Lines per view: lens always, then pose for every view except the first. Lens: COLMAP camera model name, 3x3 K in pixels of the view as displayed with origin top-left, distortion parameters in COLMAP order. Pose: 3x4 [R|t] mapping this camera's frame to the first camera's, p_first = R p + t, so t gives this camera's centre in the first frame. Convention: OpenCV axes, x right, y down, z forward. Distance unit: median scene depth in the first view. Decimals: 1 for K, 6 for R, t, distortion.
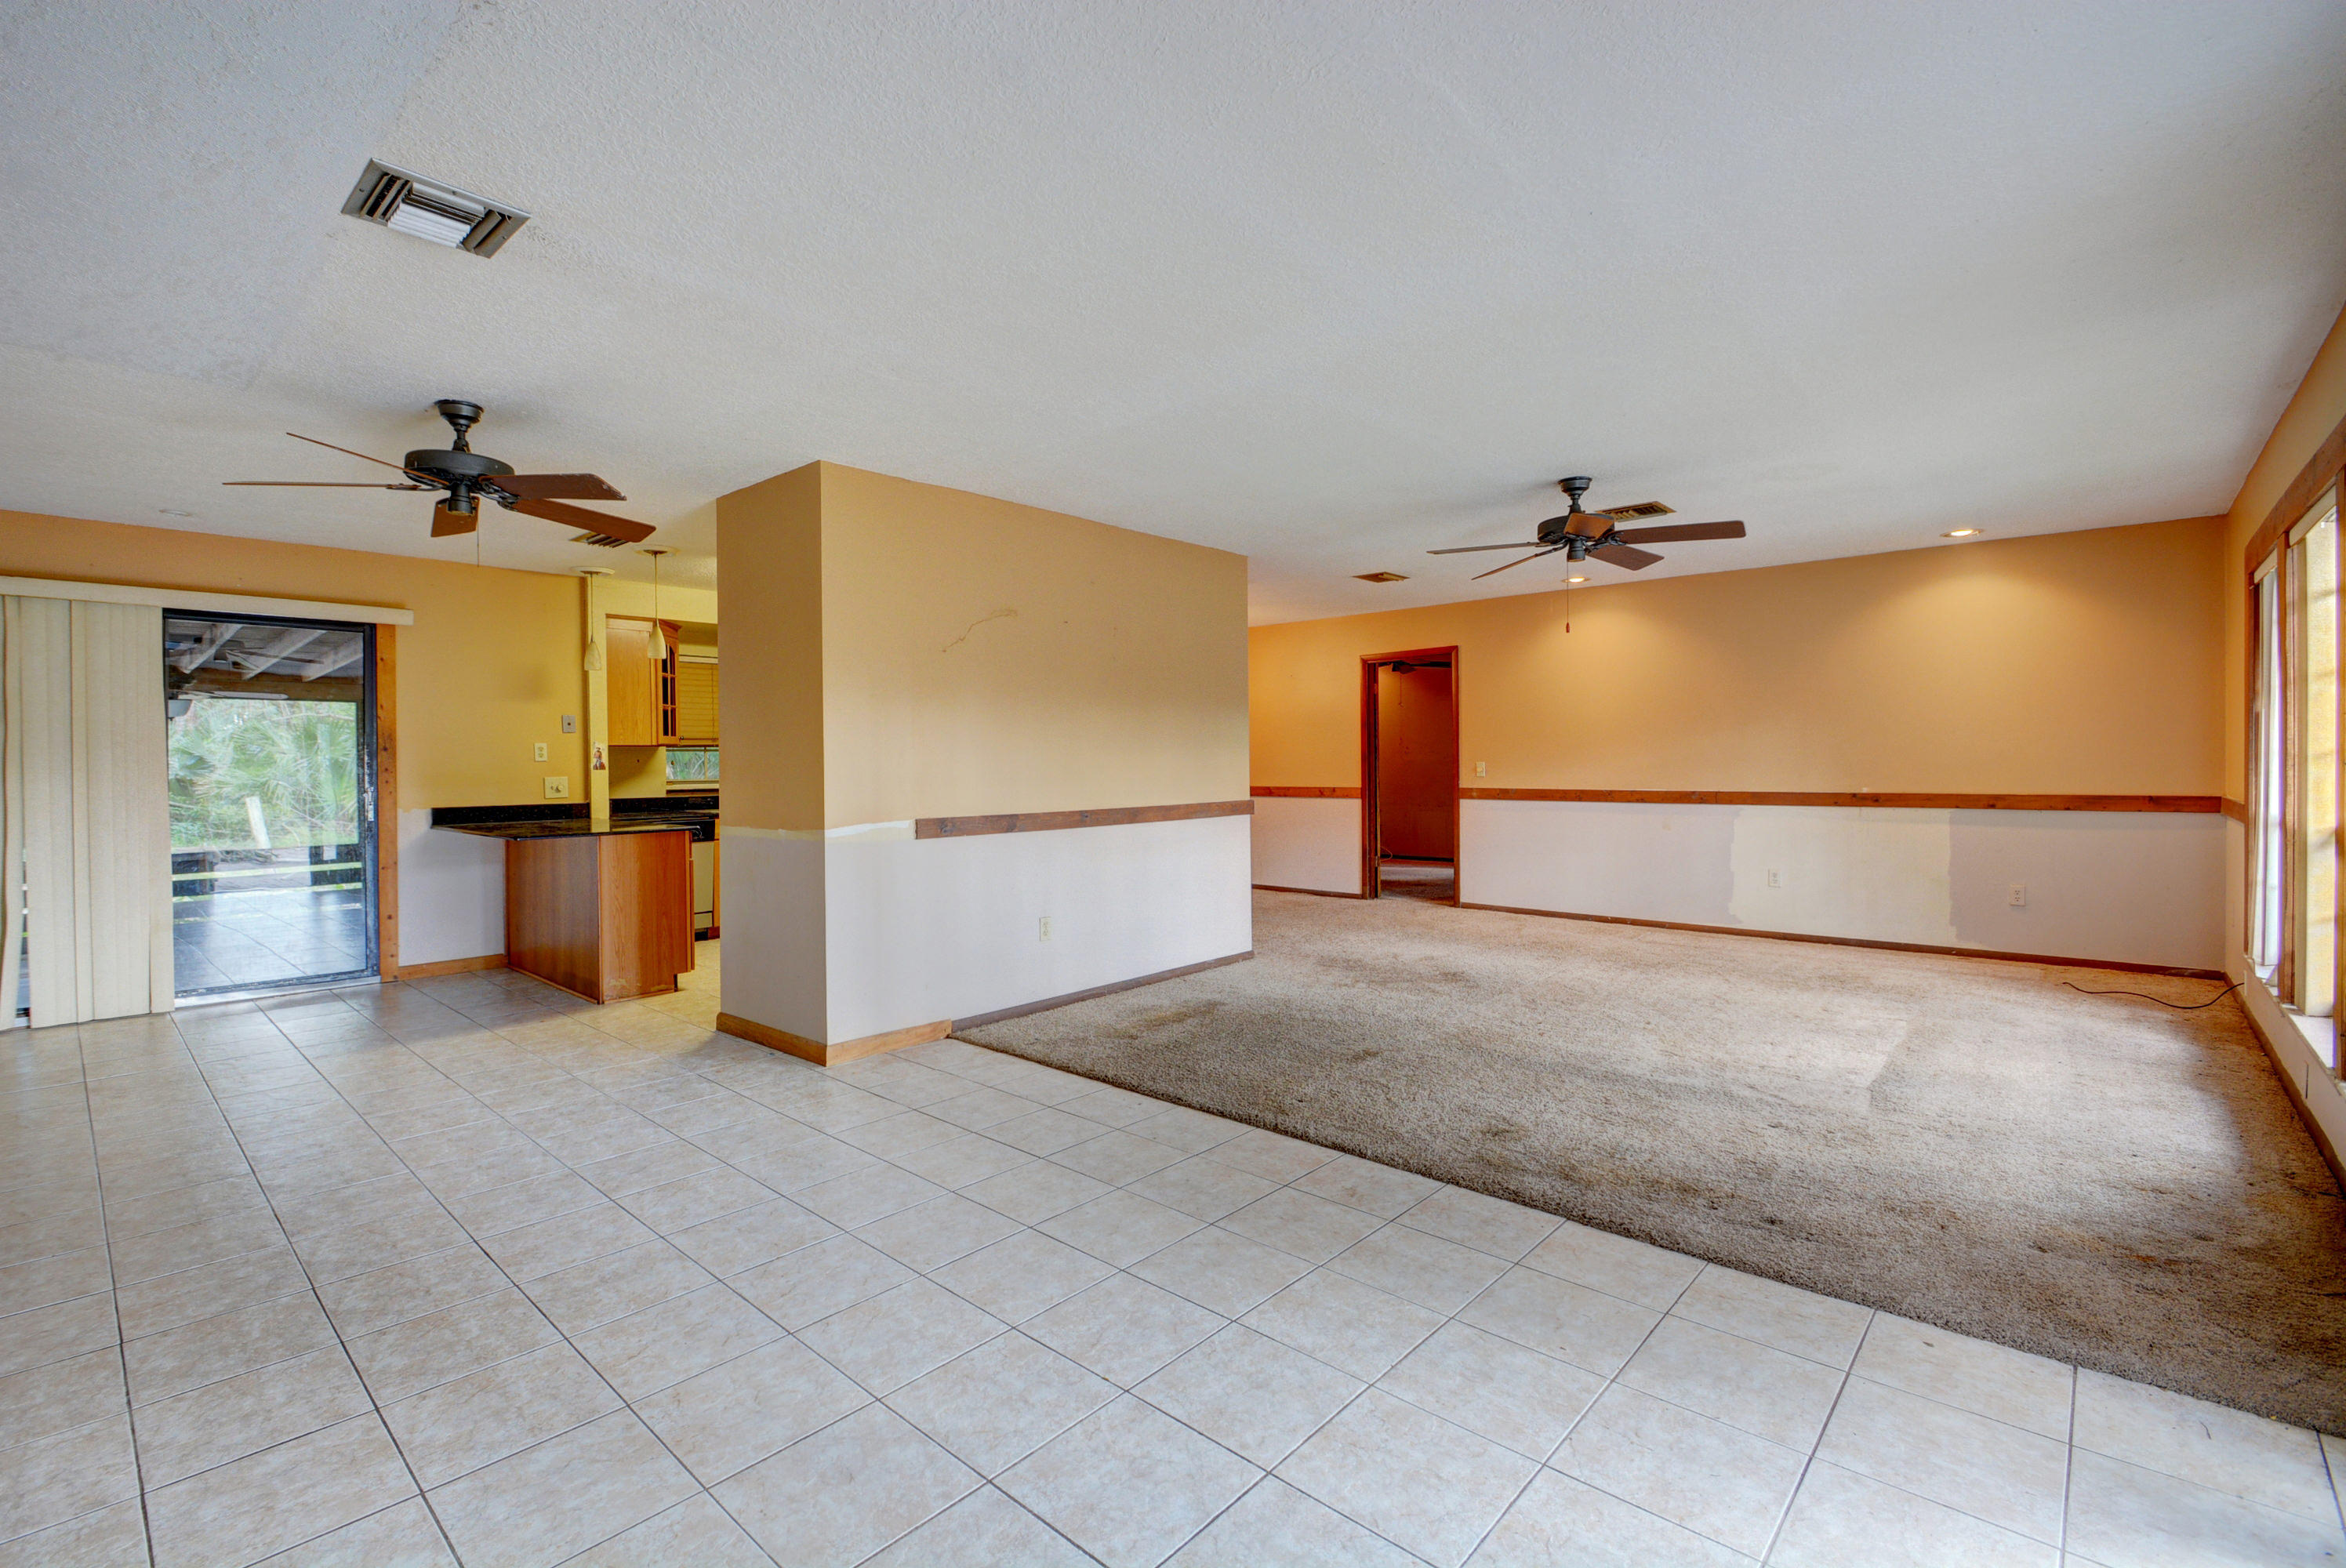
lens RADIAL K [[1037.4, 0, 1132.7], [0, 1037.4, 770.2], [0, 0, 1]] dist [0.011425, -0.015188]
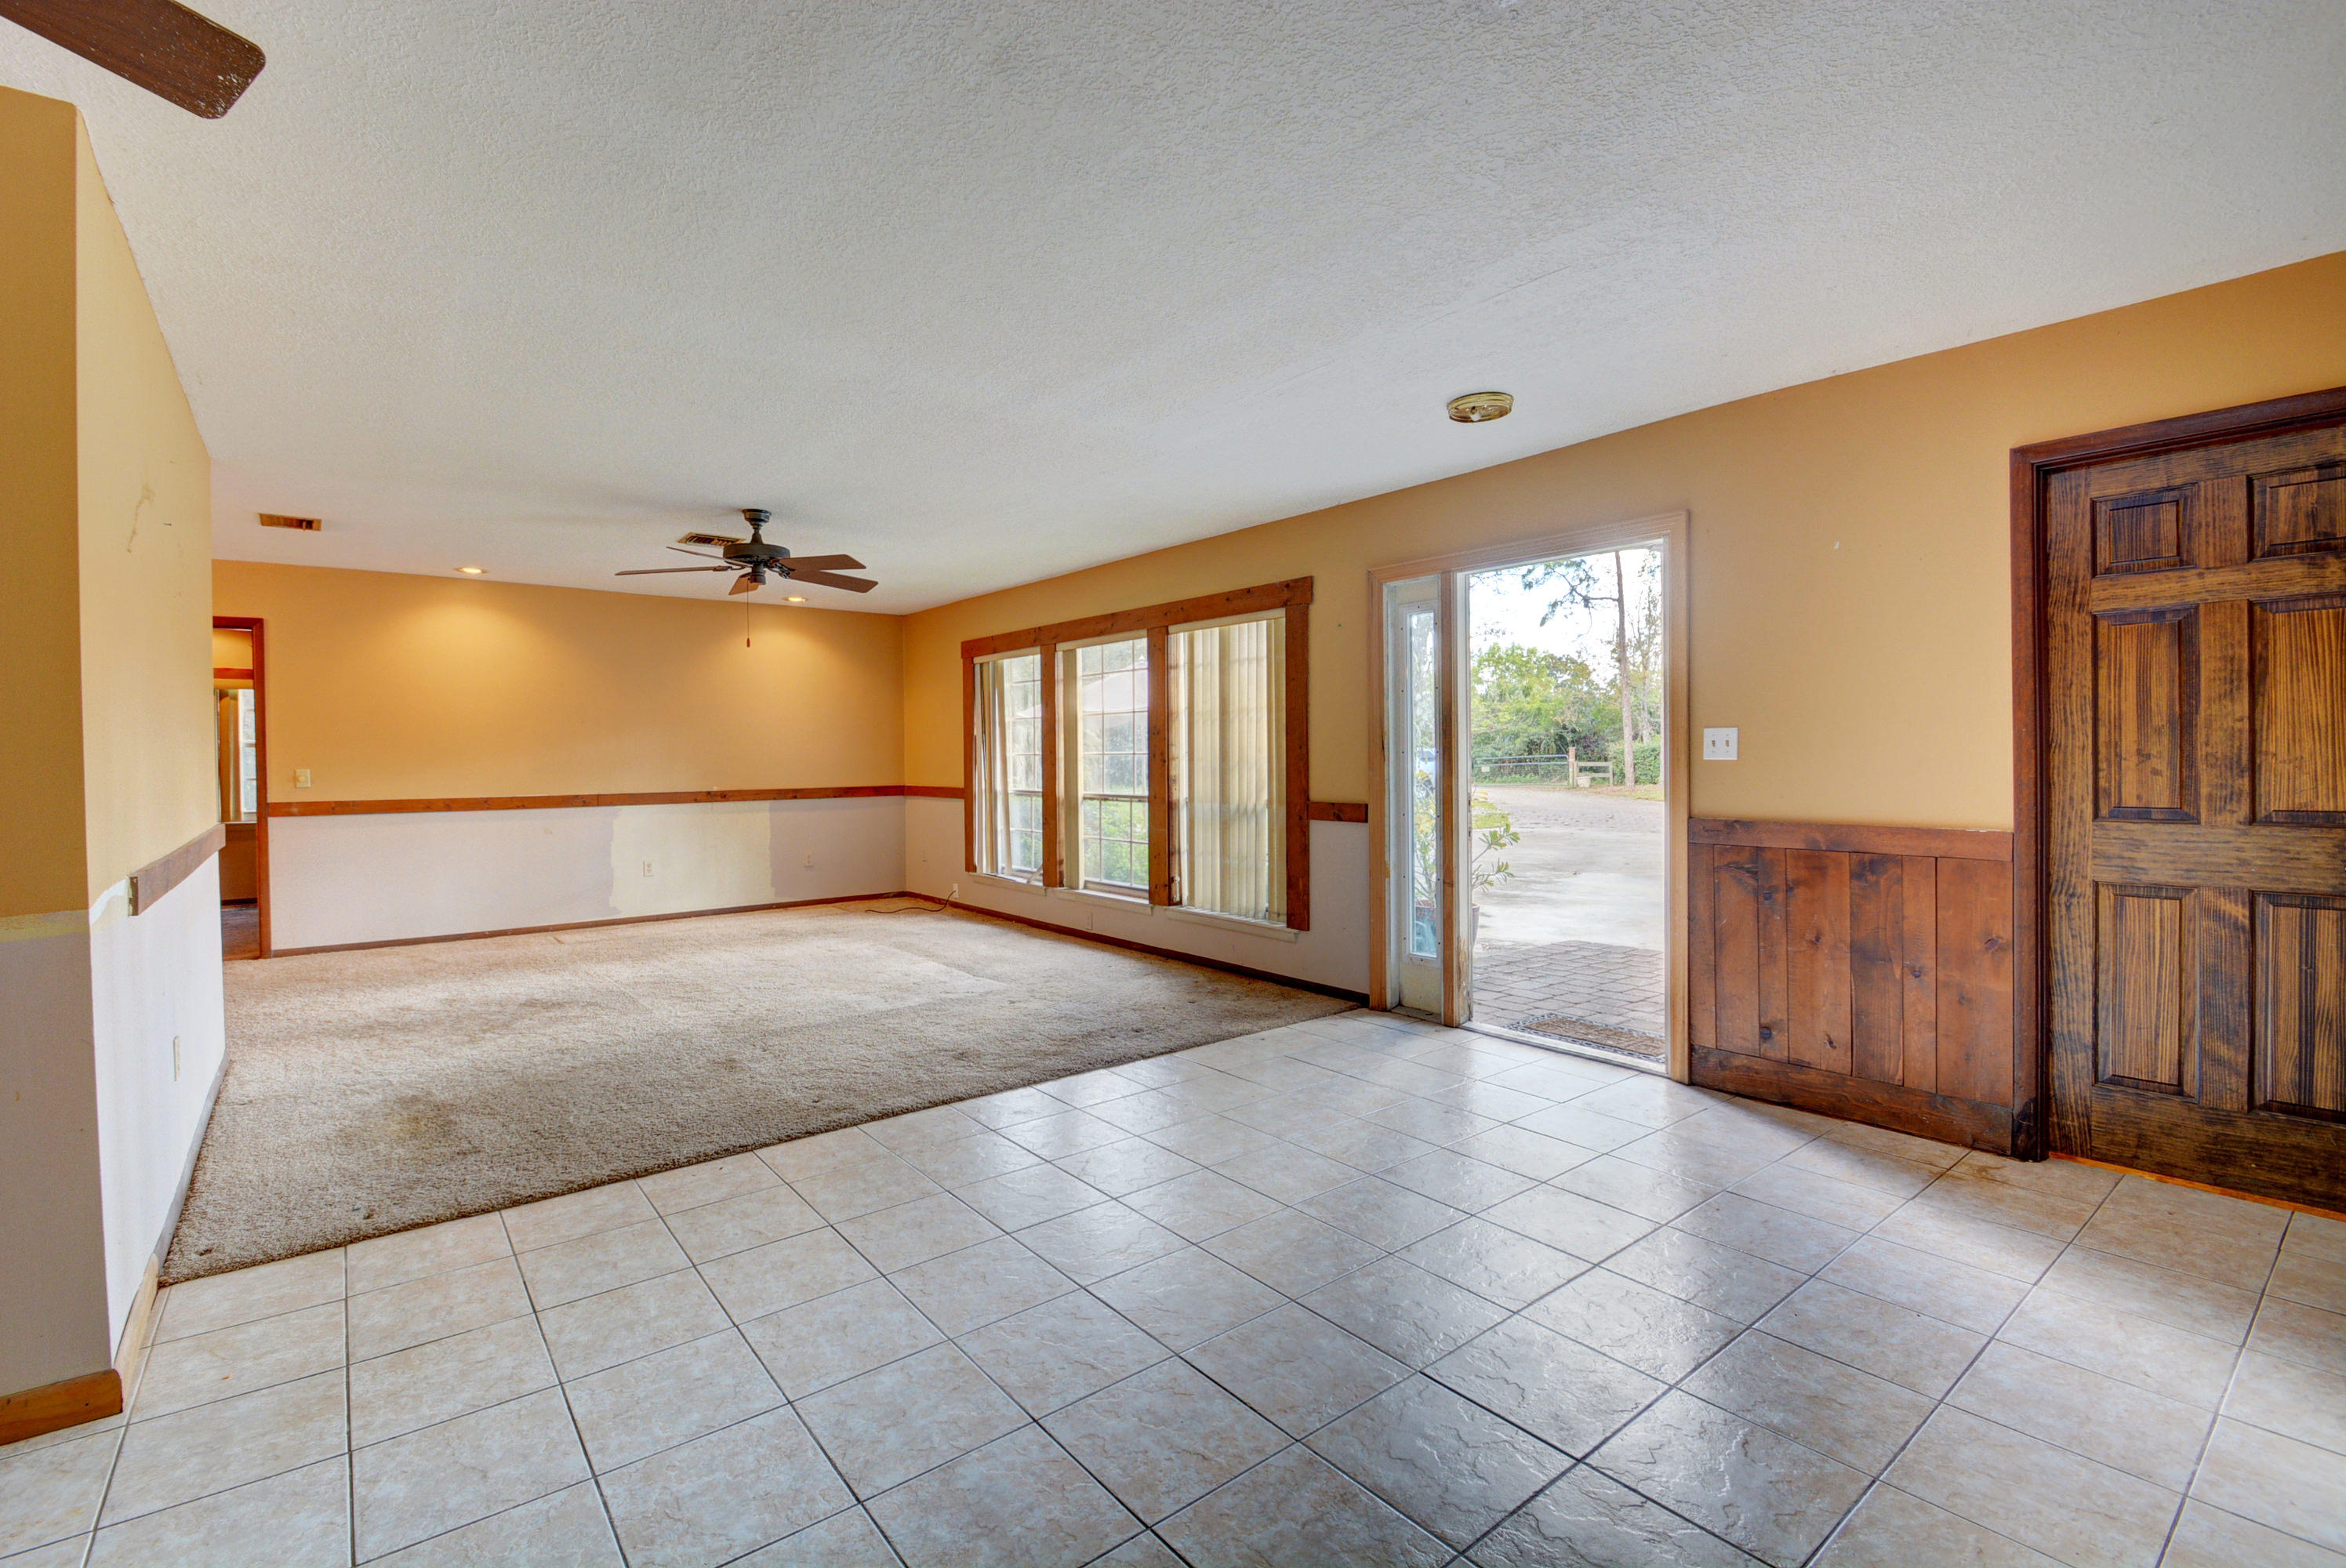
lens RADIAL K [[1037.4, 0, 1132.7], [0, 1037.4, 770.2], [0, 0, 1]] dist [0.011425, -0.015188]
pose [[0.160222, -0.006827, 0.987057, -0.588987], [0.017951, 0.999831, 0.004001, 0.001879], [-0.986918, 0.017078, 0.160317, 0.409036]]
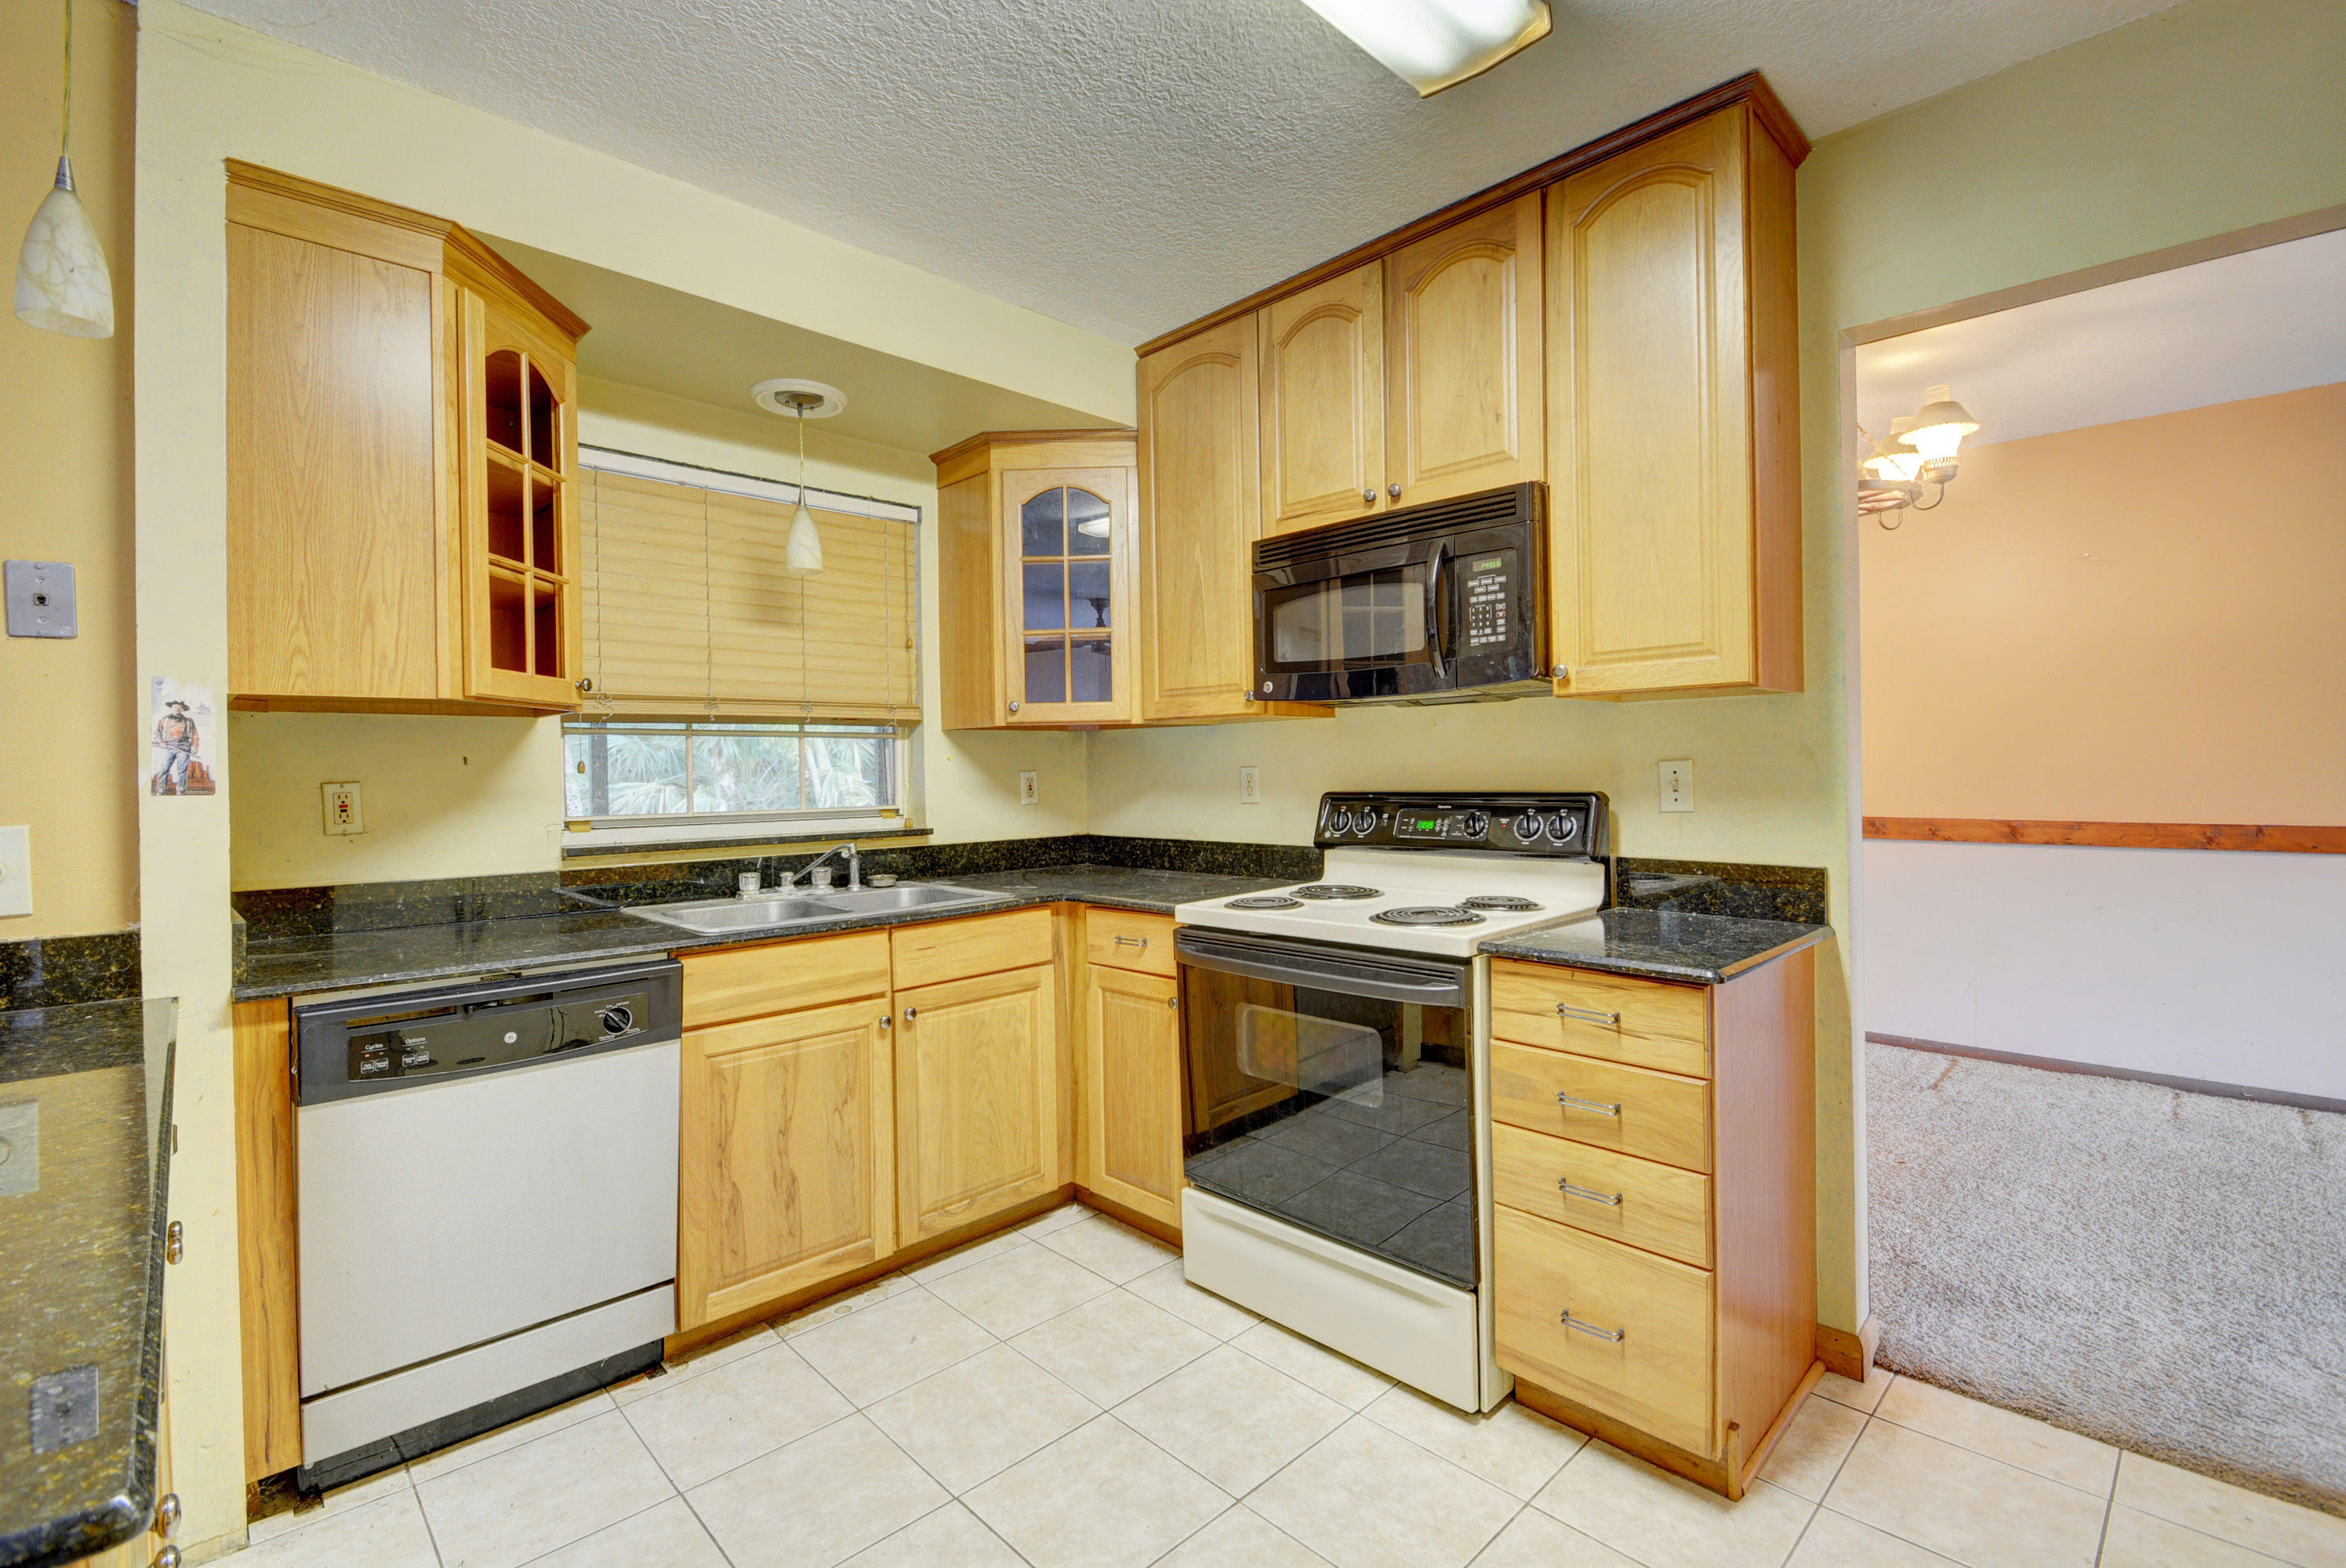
lens RADIAL K [[1037.4, 0, 1132.7], [0, 1037.4, 770.2], [0, 0, 1]] dist [0.011425, -0.015188]
pose [[0.997884, -0.003071, -0.064945, -0.389601], [0.002643, 0.999974, -0.006674, -0.005247], [0.064964, 0.006489, 0.997867, 1.083856]]
